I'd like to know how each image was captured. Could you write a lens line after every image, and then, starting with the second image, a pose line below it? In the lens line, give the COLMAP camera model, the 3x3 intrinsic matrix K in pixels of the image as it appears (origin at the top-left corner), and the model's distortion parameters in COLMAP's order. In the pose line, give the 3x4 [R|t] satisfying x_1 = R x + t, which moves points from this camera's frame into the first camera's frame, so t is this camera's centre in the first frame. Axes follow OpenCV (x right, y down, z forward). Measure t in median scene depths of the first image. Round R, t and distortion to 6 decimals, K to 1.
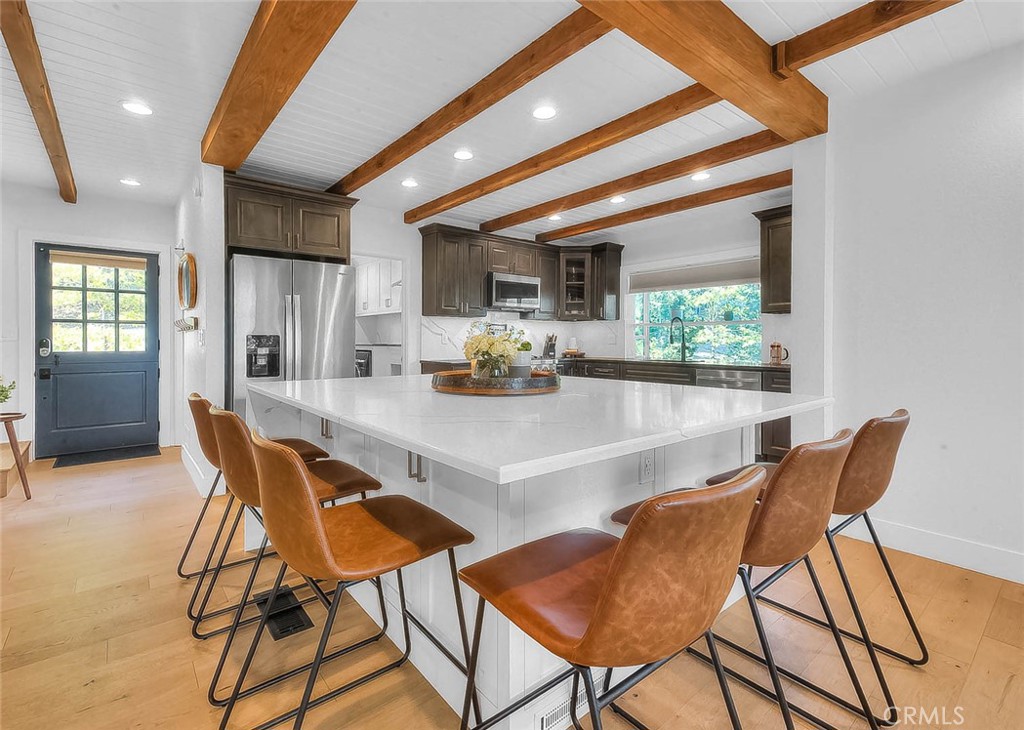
lens RADIAL K [[463.4, 0, 485.0], [0, 463.4, 342.7], [0, 0, 1]] dist [0.020433, 0.001003]
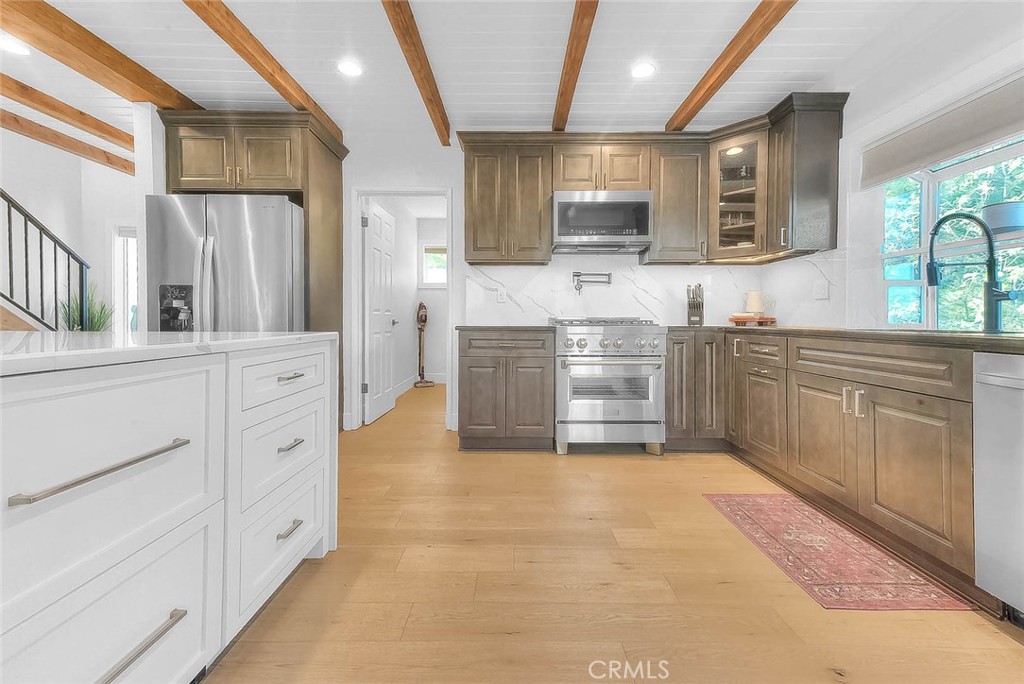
lens RADIAL K [[411.7, 0, 507.6], [0, 411.7, 317.6], [0, 0, 1]] dist [0.017175, 0.000904]
pose [[0.792137, -0.002216, -0.610340, 0.339137], [-0.001874, 0.999980, -0.006063, 0.031984], [0.610341, 0.005946, 0.792117, 0.530410]]
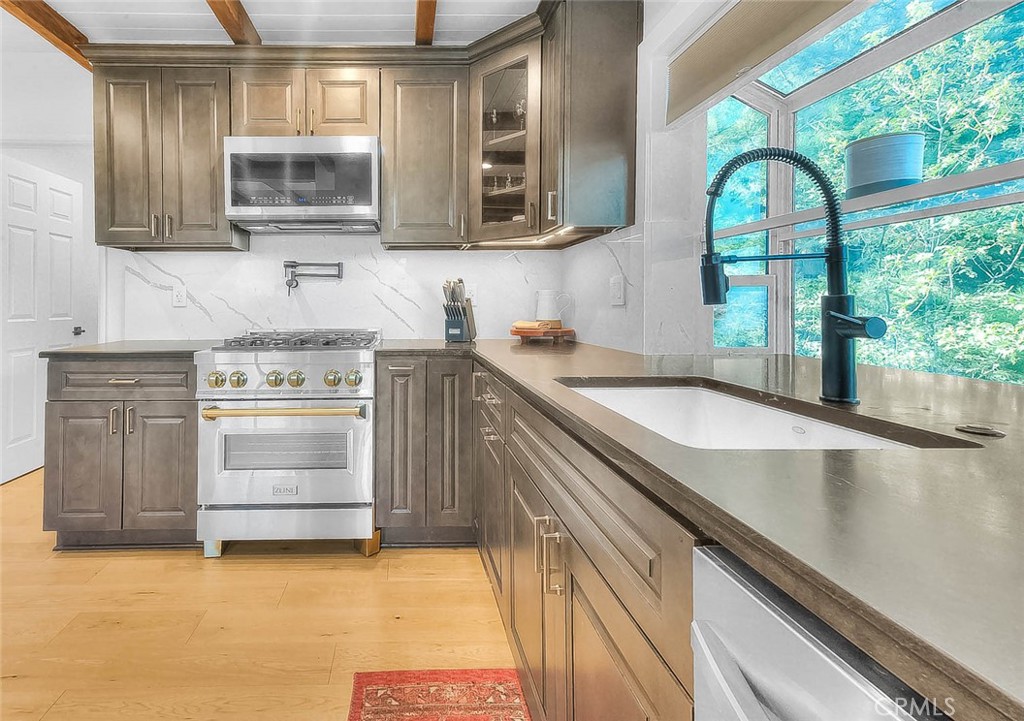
lens RADIAL K [[463.3, 0, 395.8], [0, 463.3, 304.8], [0, 0, 1]] dist [0.012449, 0.000333]
pose [[0.795117, -0.005679, -0.606429, 0.418995], [0.004372, 0.999984, -0.003633, 0.002906], [0.606440, 0.000237, 0.795129, 0.806556]]
